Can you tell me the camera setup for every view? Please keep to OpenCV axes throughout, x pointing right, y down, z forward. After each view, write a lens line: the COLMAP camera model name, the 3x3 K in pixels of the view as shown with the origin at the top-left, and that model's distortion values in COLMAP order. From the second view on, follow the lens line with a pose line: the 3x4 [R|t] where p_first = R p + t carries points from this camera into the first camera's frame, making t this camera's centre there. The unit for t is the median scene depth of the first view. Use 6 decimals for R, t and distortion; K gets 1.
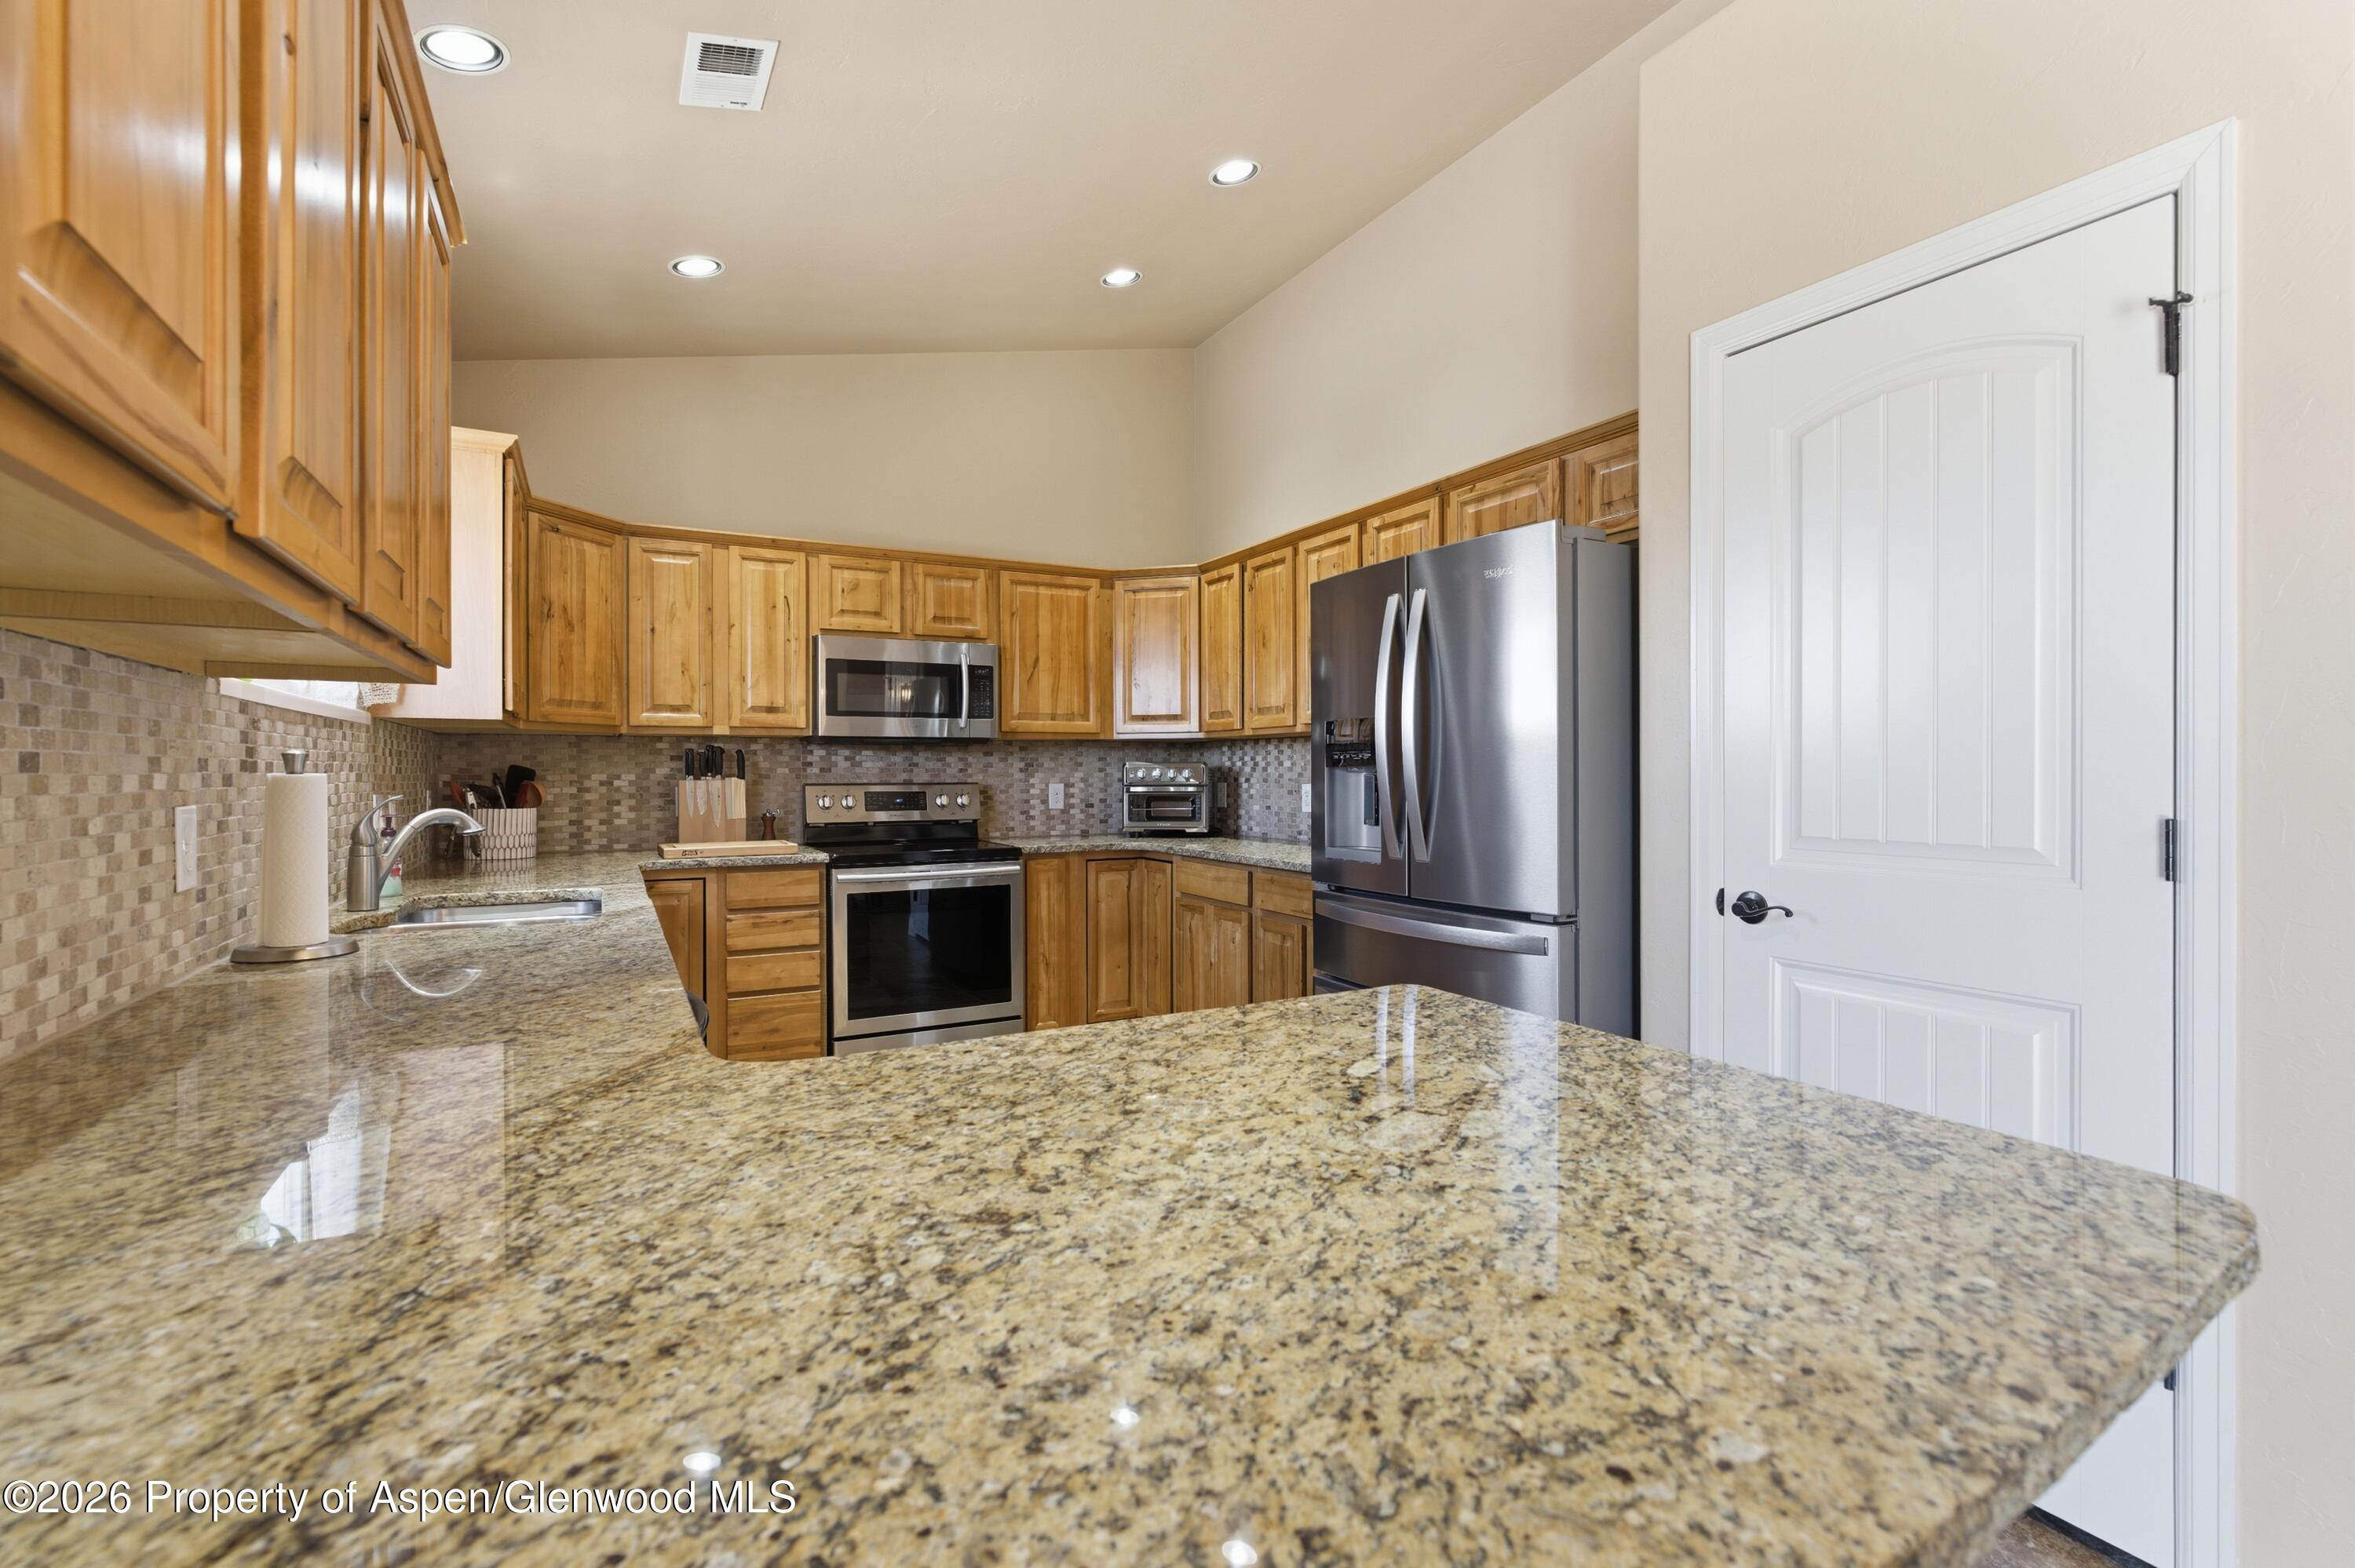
lens RADIAL K [[1049.6, 0, 1177.5], [0, 1049.6, 784.0], [0, 0, 1]] dist [-0.012009, 0.000130]
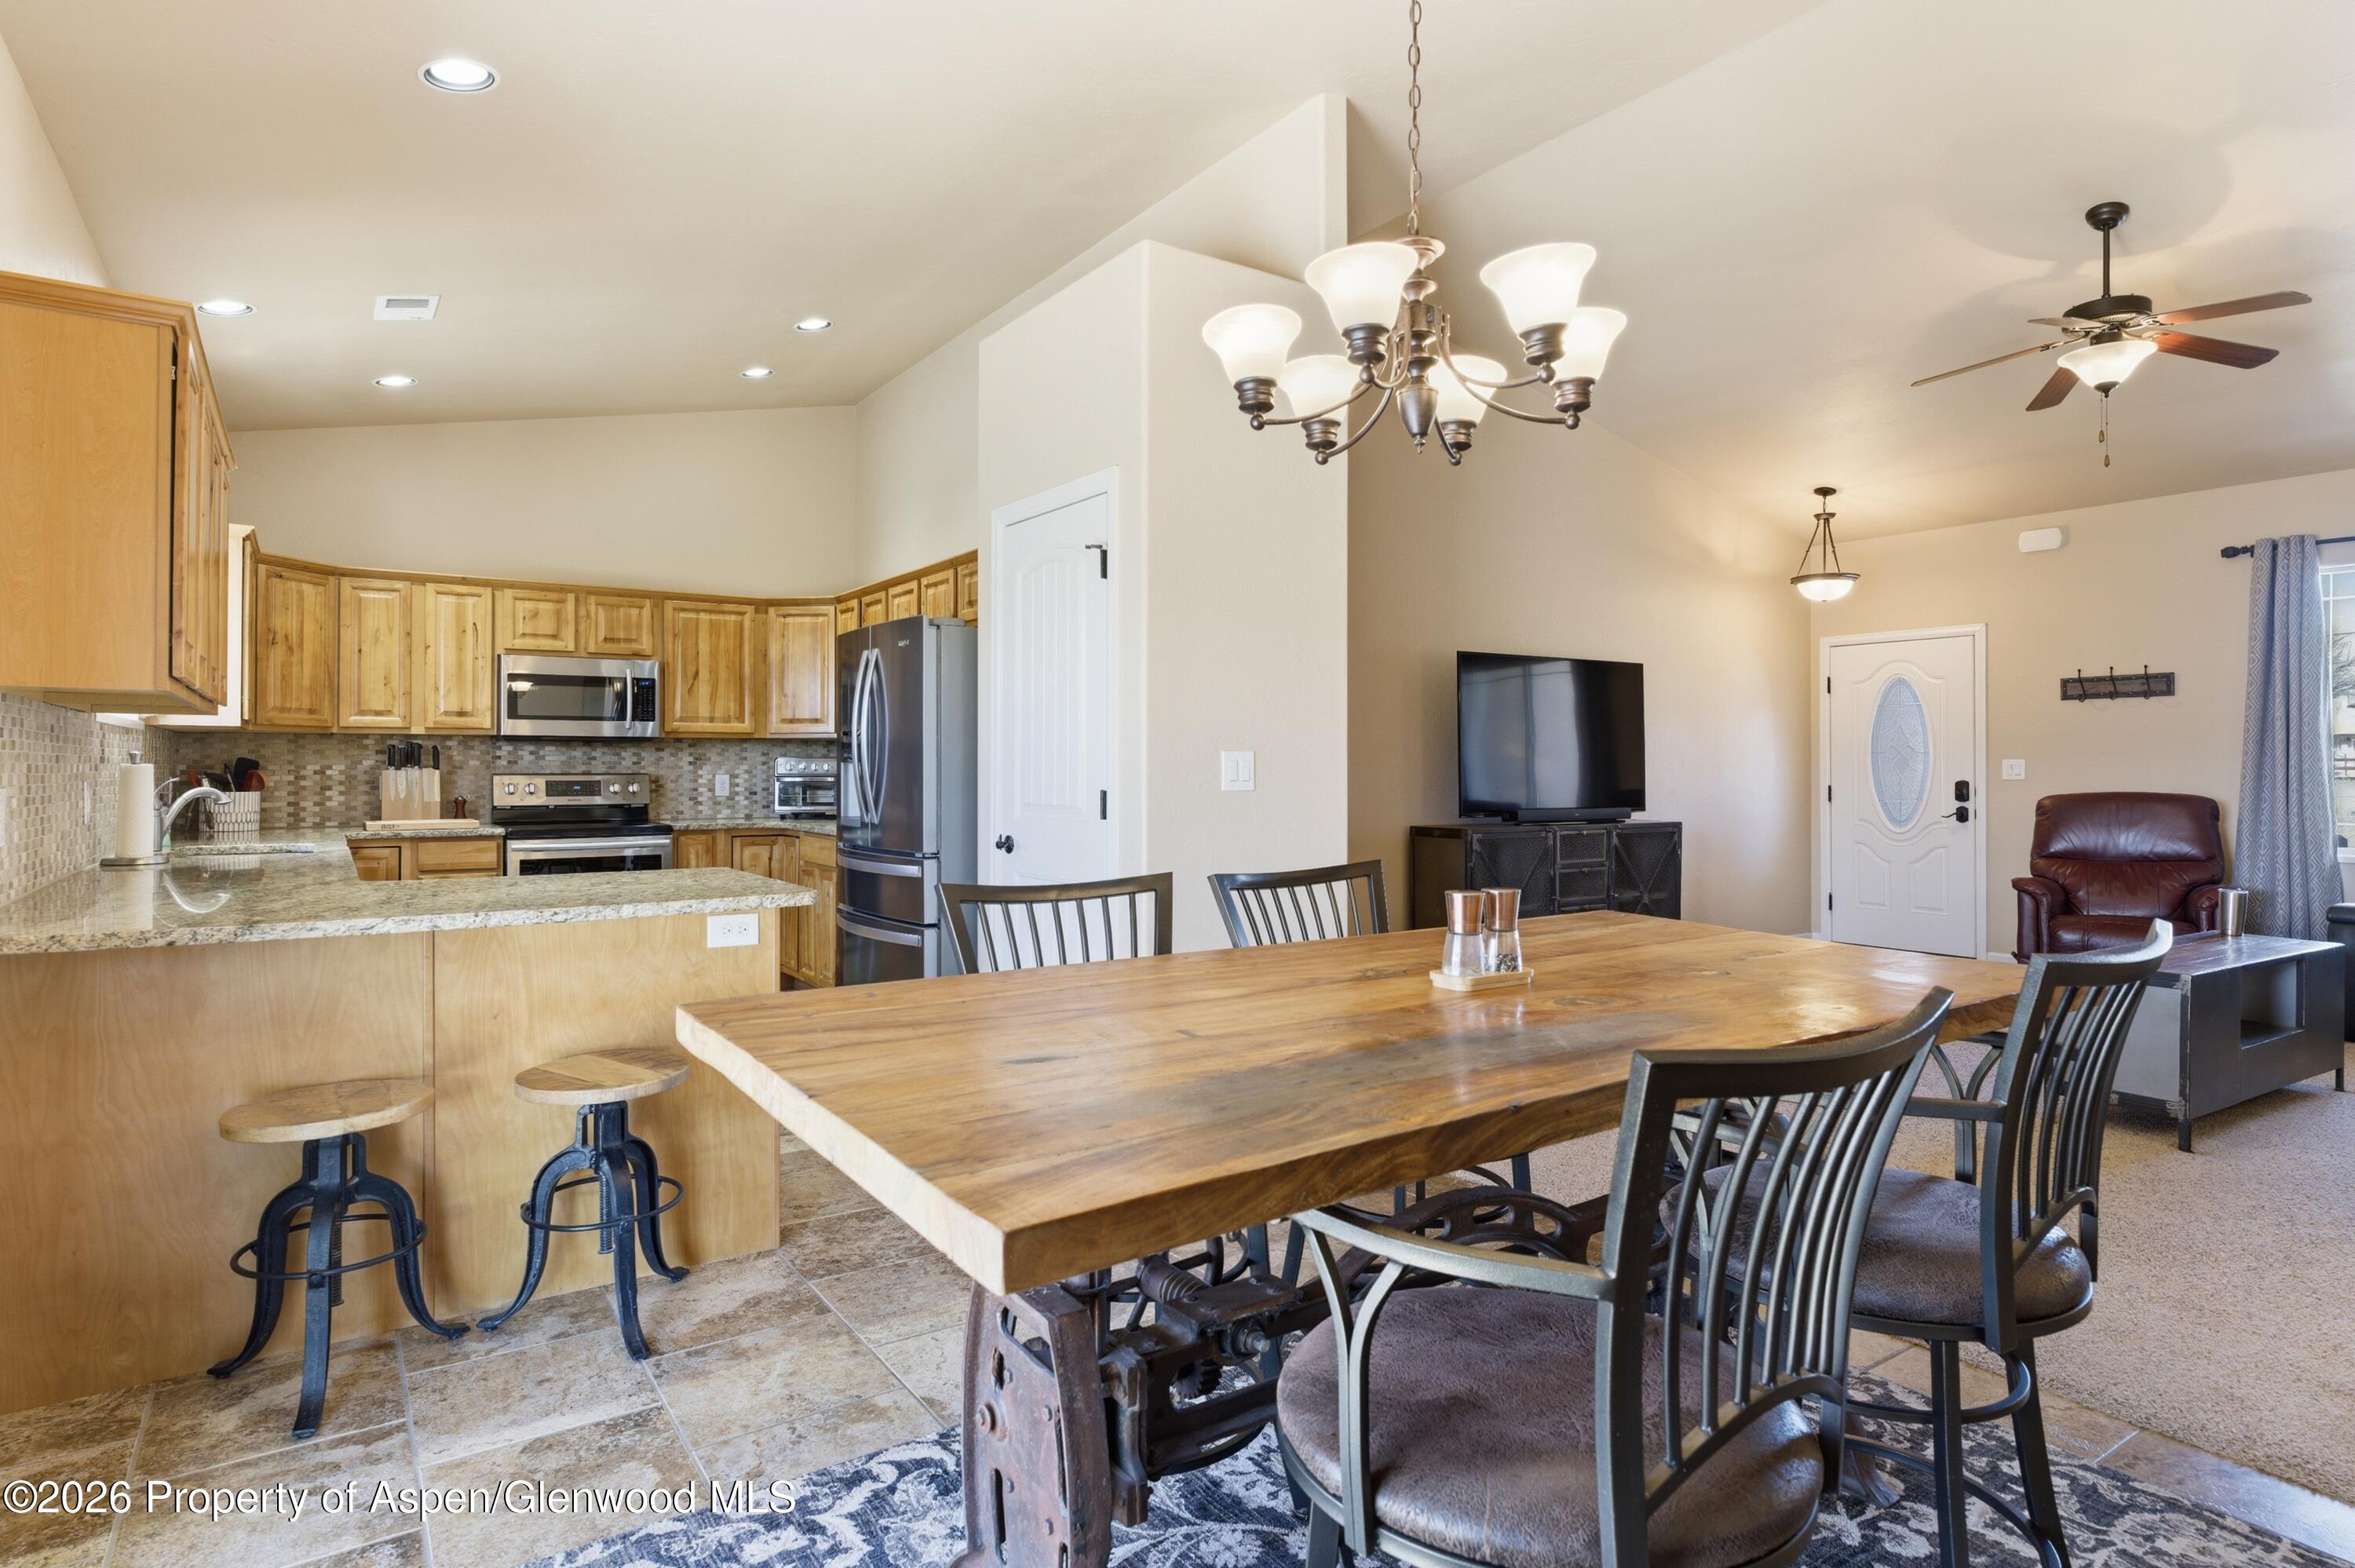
lens RADIAL K [[1257.7, 0, 1175.3], [0, 1257.7, 767.8], [0, 0, 1]] dist [-0.002500, 0.000531]
pose [[0.995367, 0.004112, 0.096057, 0.318524], [-0.003193, 0.999948, -0.009717, 0.005023], [-0.096092, 0.009365, 0.995328, -0.576561]]
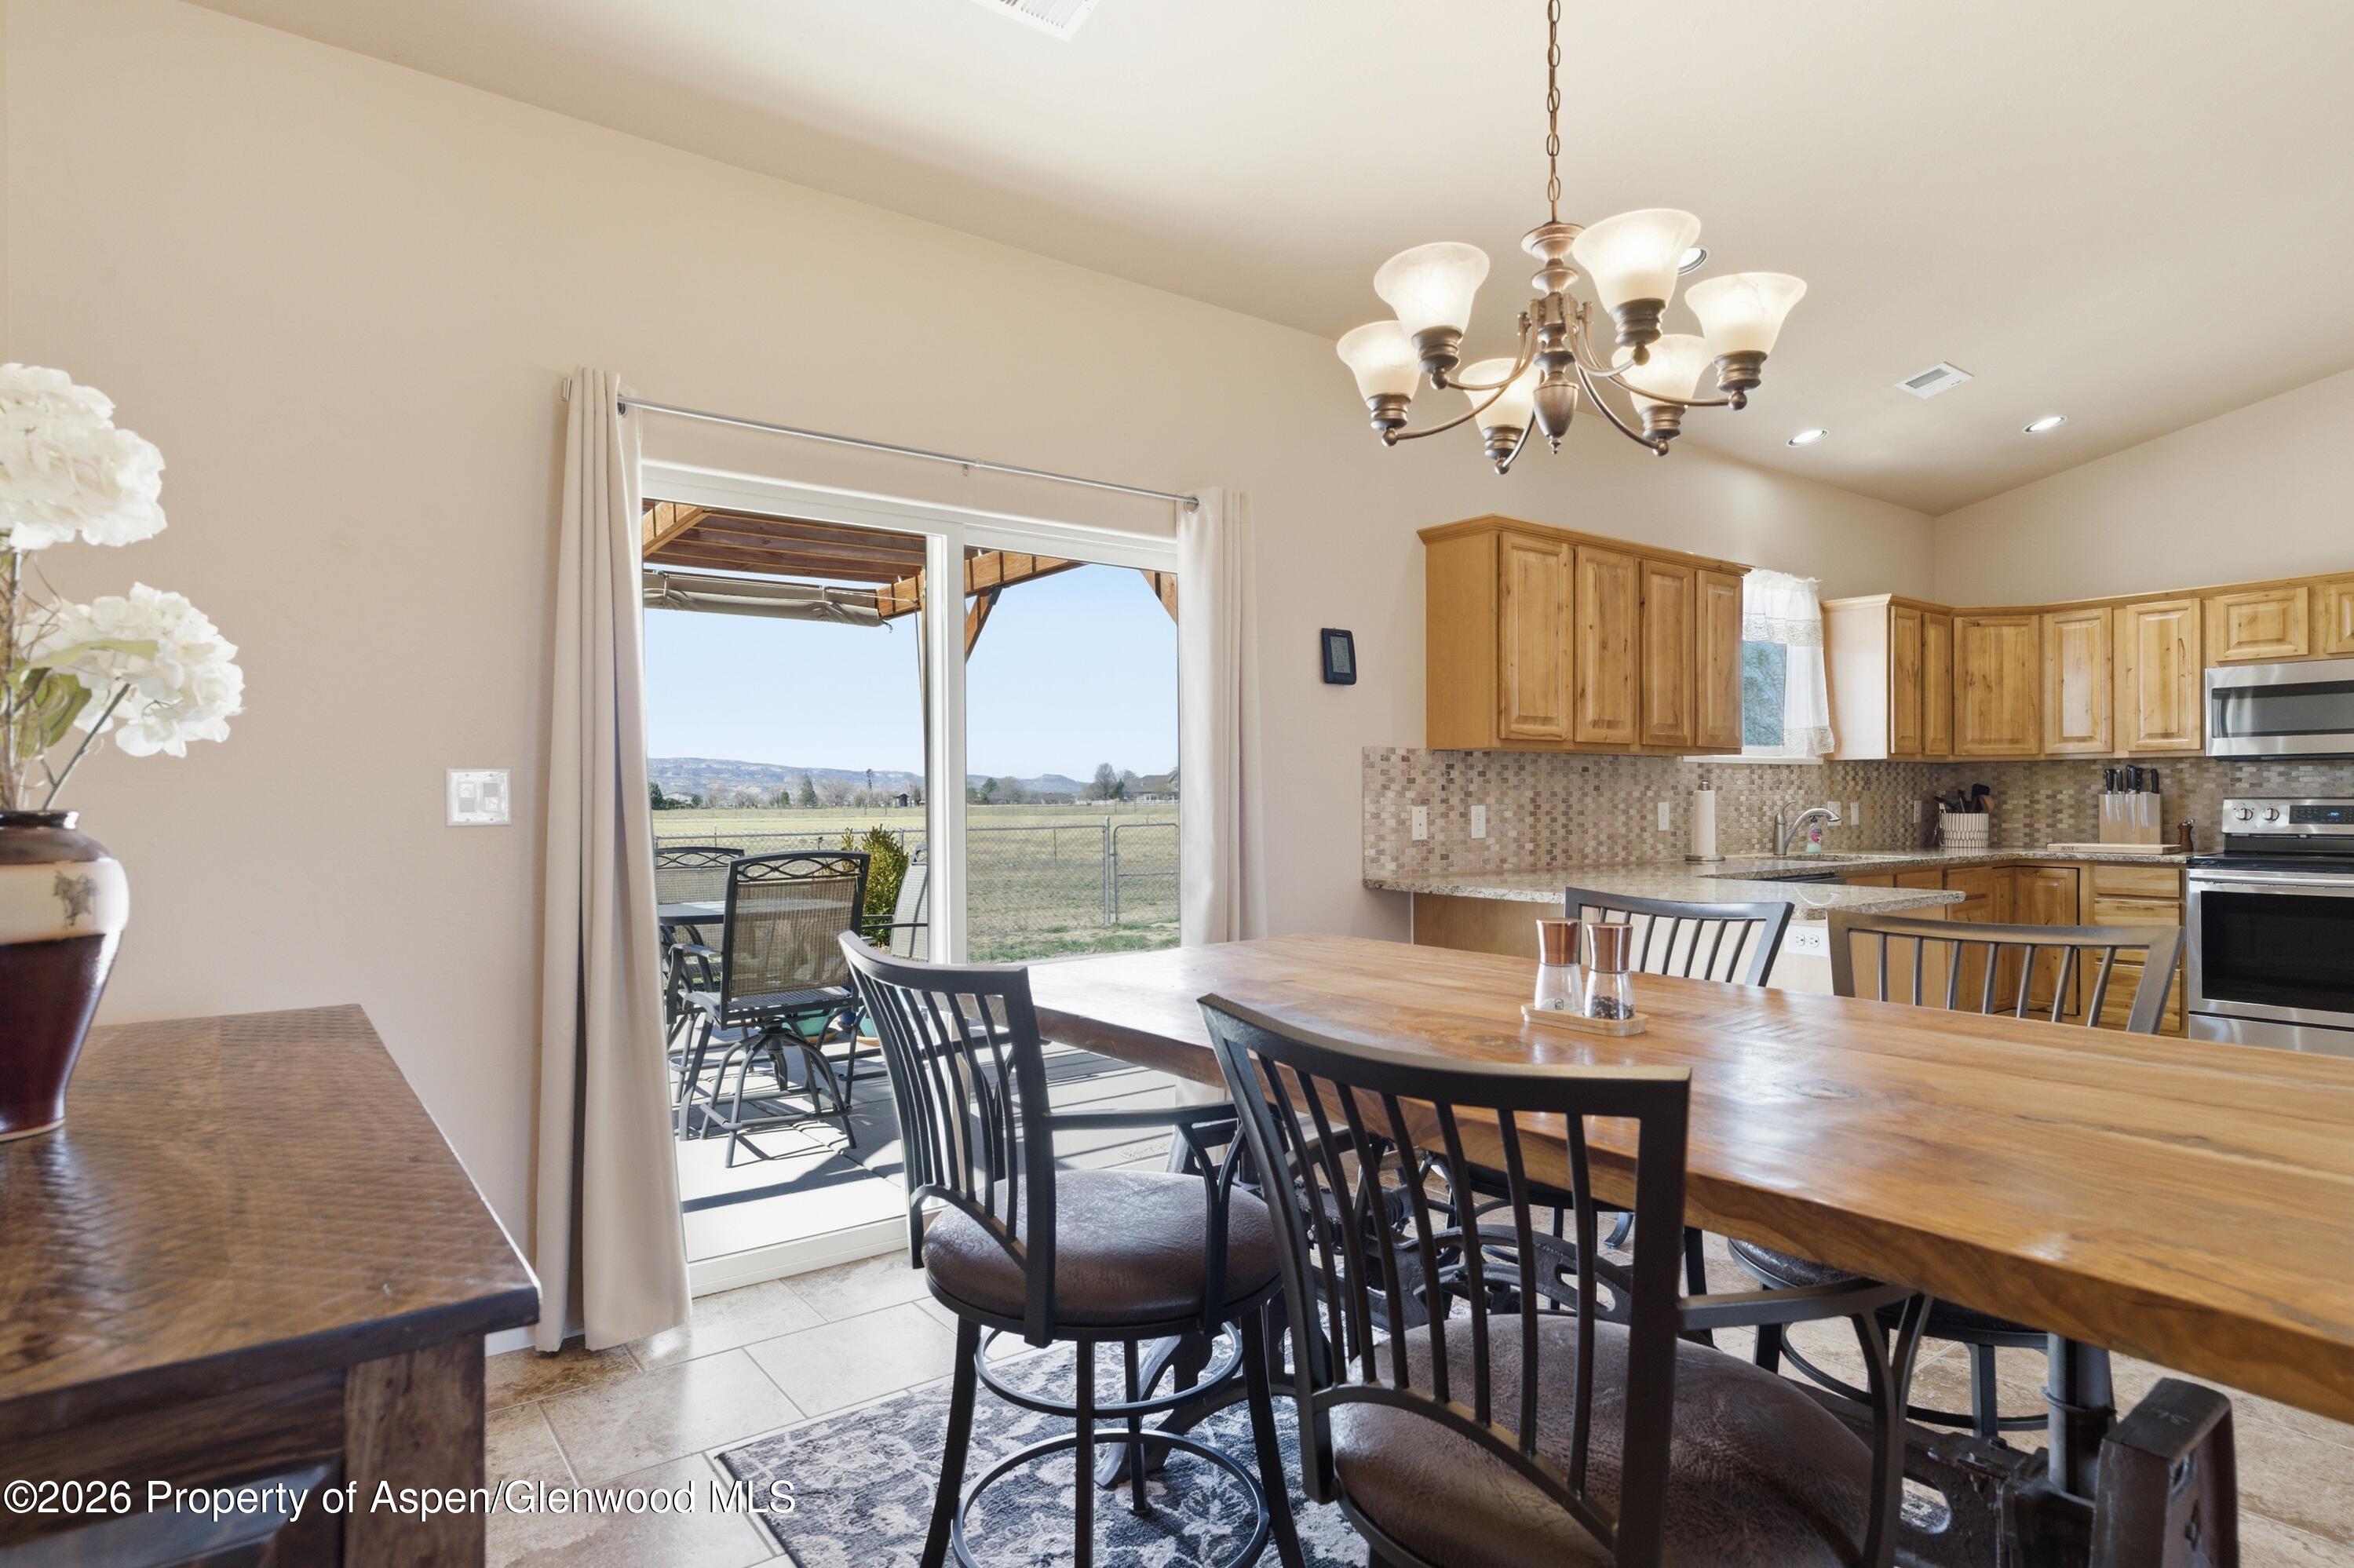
lens RADIAL K [[1257.2, 0, 1174.8], [0, 1257.2, 767.8], [0, 0, 1]] dist [-0.002500, 0.000531]
pose [[0.125570, -0.020794, -0.991867, 0.900230], [-0.005737, 0.999748, -0.021685, 0.003697], [0.992068, 0.008414, 0.125419, -0.306213]]
